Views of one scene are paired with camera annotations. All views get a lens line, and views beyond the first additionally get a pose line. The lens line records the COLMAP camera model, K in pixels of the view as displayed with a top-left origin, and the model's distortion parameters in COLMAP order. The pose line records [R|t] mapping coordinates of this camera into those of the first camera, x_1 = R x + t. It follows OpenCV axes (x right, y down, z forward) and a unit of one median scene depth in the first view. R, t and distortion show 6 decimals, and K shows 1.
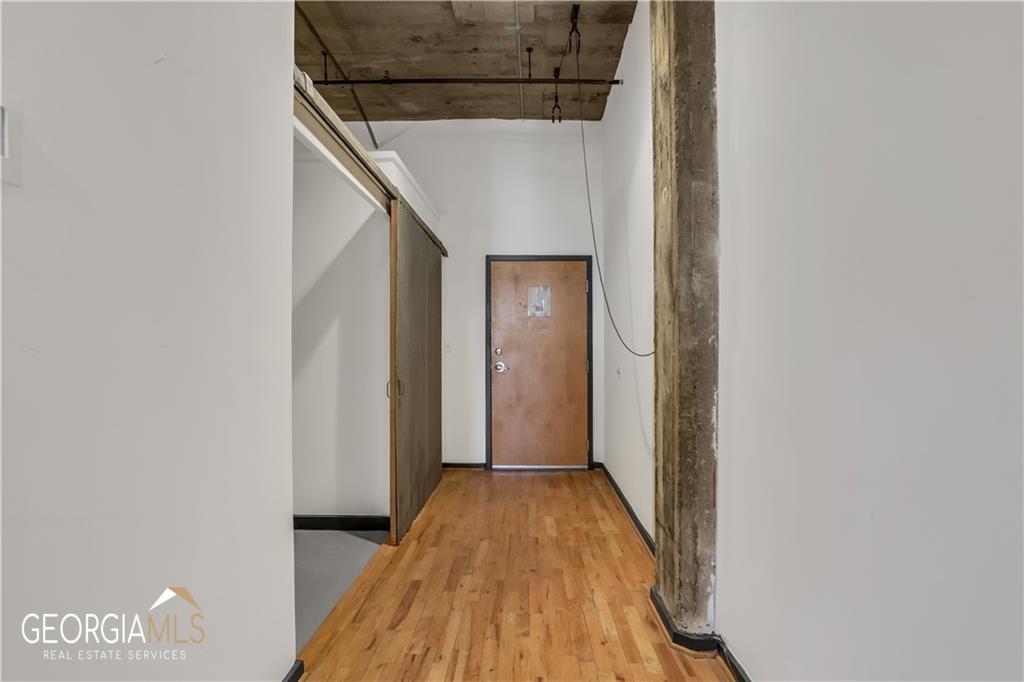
lens RADIAL K [[479.6, 0, 516.9], [0, 479.6, 341.4], [0, 0, 1]] dist [-0.082177, 0.033928]
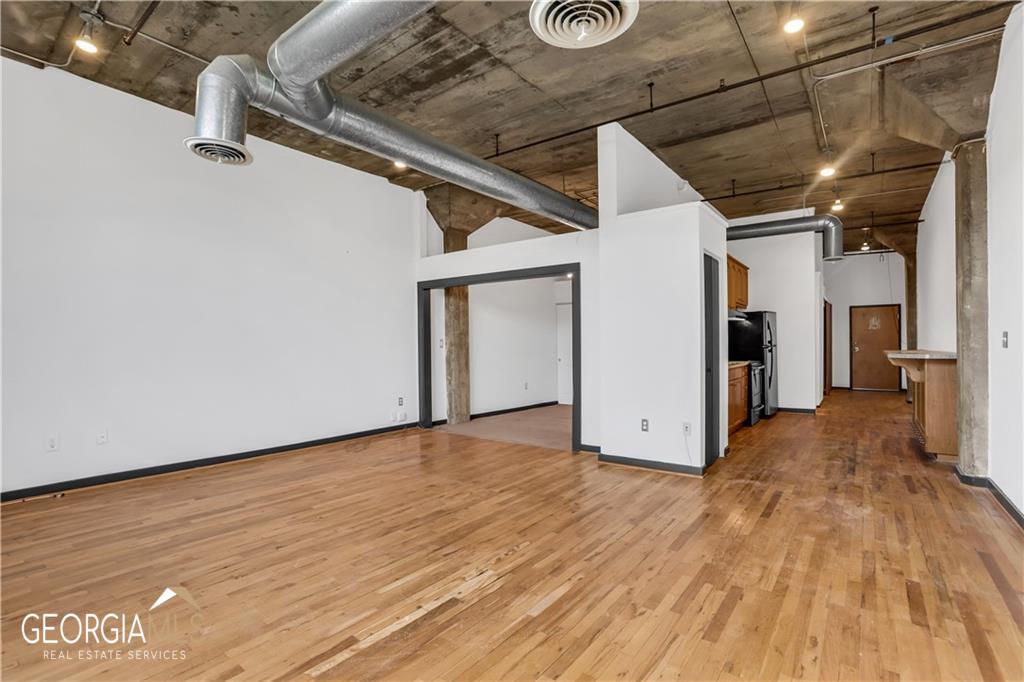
lens RADIAL K [[479.6, 0, 516.9], [0, 479.6, 341.4], [0, 0, 1]] dist [-0.082177, 0.033928]
pose [[0.814311, -0.001682, -0.580427, -0.180276], [0.012734, 0.999807, 0.014968, -0.117037], [0.580289, -0.019580, 0.814175, -4.859282]]
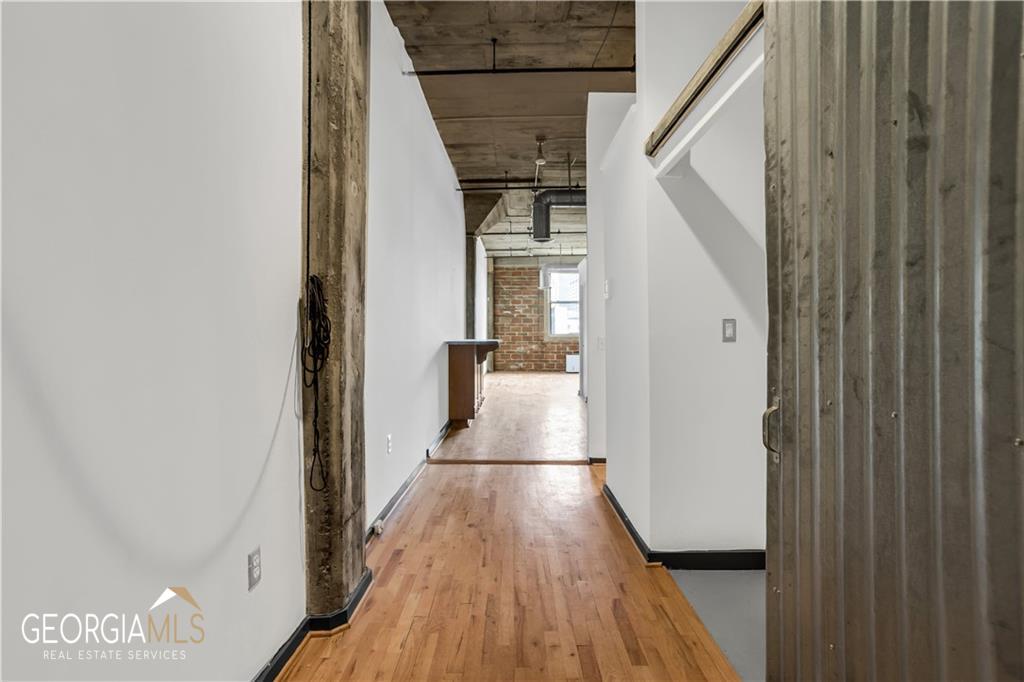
lens RADIAL K [[479.6, 0, 516.9], [0, 479.6, 341.4], [0, 0, 1]] dist [-0.082177, 0.033928]
pose [[-0.999539, 0.008487, -0.029144, -0.012066], [0.008479, 0.999964, 0.000418, 0.020233], [0.029146, 0.000171, -0.999575, 1.771036]]
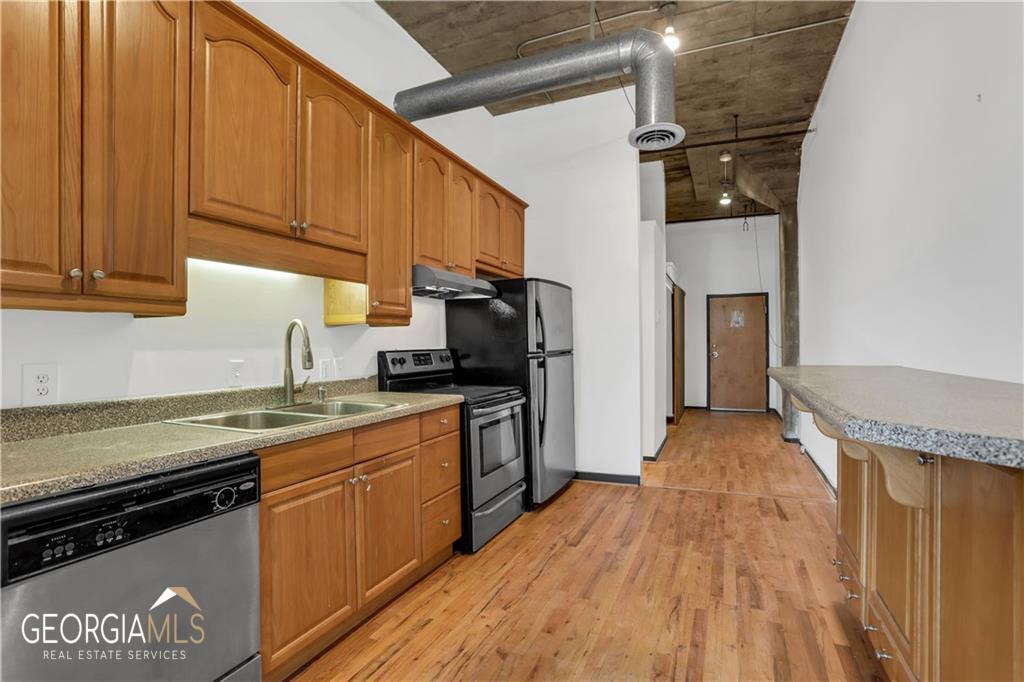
lens RADIAL K [[487.2, 0, 530.4], [0, 487.2, 347.3], [0, 0, 1]] dist [-0.083779, 0.036286]
pose [[0.936609, -0.003273, -0.350360, -0.120906], [0.012240, 0.999652, 0.023382, -0.065521], [0.350161, -0.026188, 0.936323, -2.337954]]
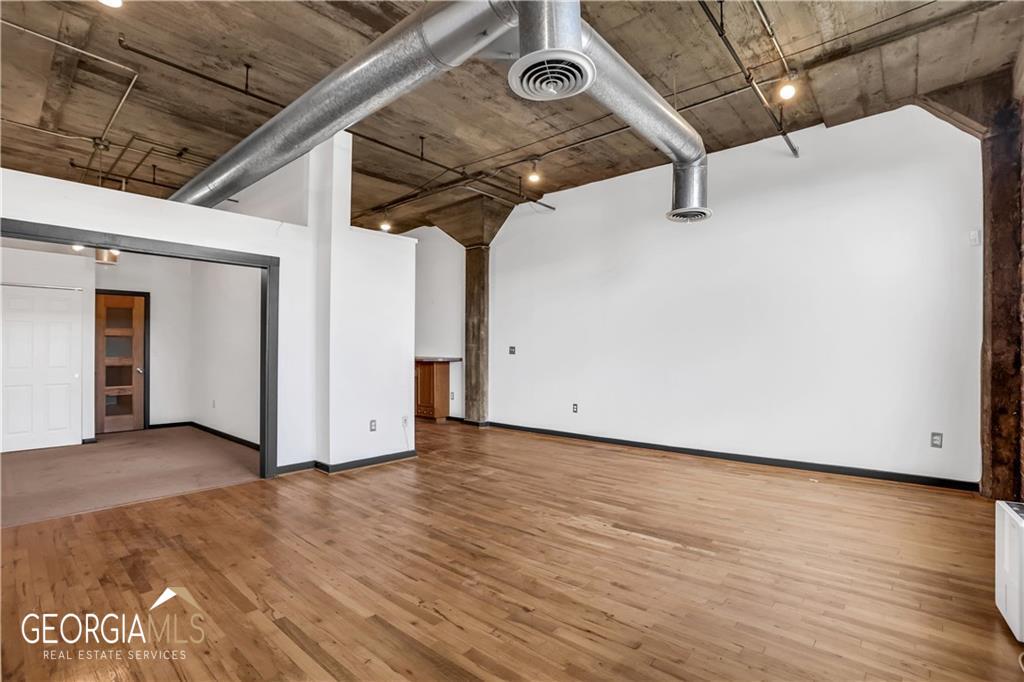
lens RADIAL K [[479.6, 0, 516.9], [0, 479.6, 341.4], [0, 0, 1]] dist [-0.082177, 0.033928]
pose [[0.636216, 0.019520, 0.771264, -2.415437], [-0.017567, 0.999787, -0.010812, -0.101937], [-0.771311, -0.006670, 0.636423, -4.822267]]
